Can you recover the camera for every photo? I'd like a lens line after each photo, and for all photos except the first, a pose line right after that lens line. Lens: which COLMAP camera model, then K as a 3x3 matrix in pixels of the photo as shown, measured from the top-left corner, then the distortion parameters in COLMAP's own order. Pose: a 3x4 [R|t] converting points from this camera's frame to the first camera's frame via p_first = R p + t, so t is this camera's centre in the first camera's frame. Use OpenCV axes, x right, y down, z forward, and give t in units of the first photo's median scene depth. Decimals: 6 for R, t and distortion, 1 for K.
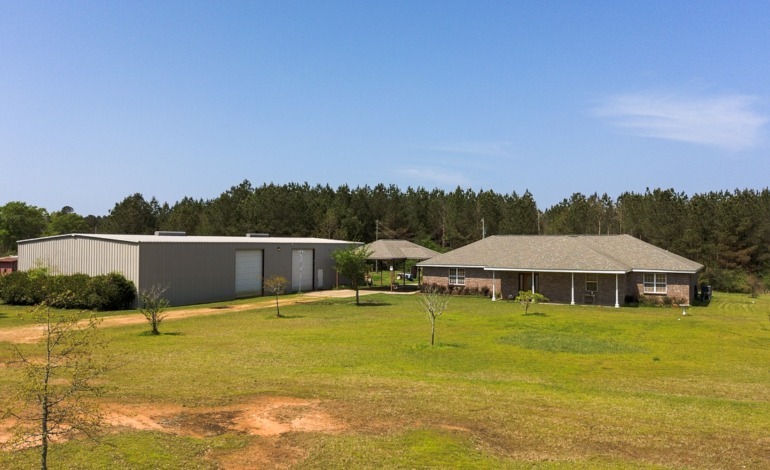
lens RADIAL K [[532.0, 0, 385.0], [0, 532.0, 235.0], [0, 0, 1]] dist [0.003566, -0.002973]
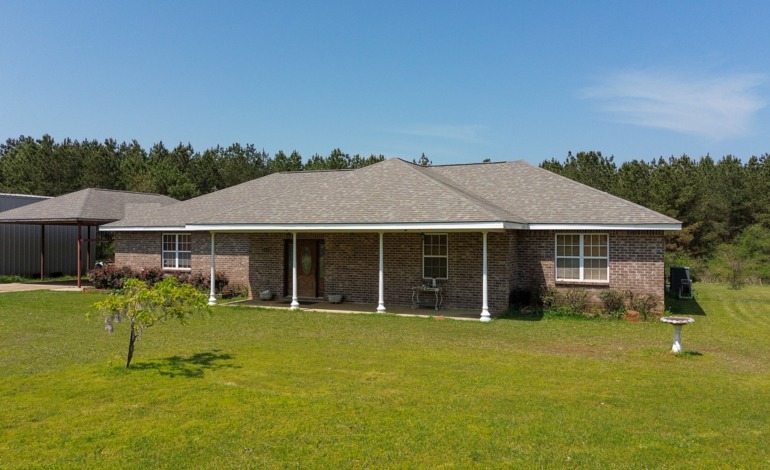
lens RADIAL K [[532.0, 0, 385.0], [0, 532.0, 235.0], [0, 0, 1]] dist [0.003566, -0.002973]
pose [[0.992395, 0.000775, 0.123092, 0.301102], [-0.002326, 0.999920, 0.012462, 0.066737], [-0.123072, -0.012654, 0.992317, 0.601349]]
